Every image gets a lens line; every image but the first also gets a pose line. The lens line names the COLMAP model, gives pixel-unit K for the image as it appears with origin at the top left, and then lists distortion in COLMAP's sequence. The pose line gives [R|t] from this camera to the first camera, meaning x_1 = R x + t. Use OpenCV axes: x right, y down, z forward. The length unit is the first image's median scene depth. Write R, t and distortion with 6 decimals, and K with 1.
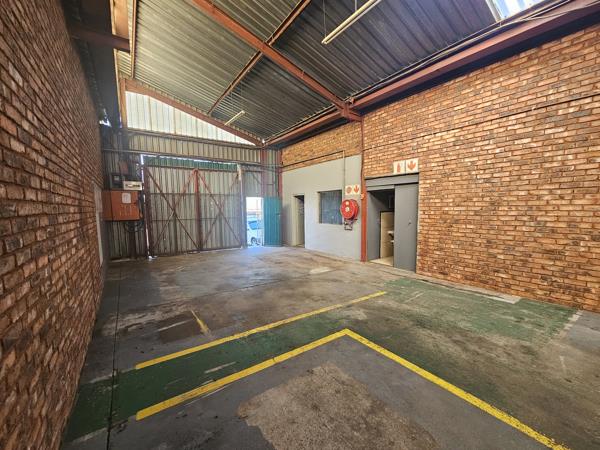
lens RADIAL K [[246.4, 0, 298.3], [0, 246.4, 226.1], [0, 0, 1]] dist [0.000086, -0.000396]
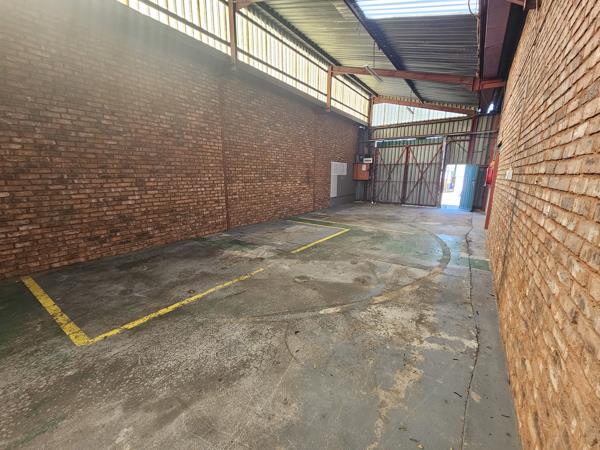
lens RADIAL K [[239.3, 0, 296.6], [0, 239.3, 227.9], [0, 0, 1]] dist [-0.019271, -0.000098]
pose [[0.329621, 0.216290, -0.919004, 0.714427], [-0.079570, 0.976306, 0.201236, 0.005454], [0.940754, 0.006794, 0.339021, -0.060480]]
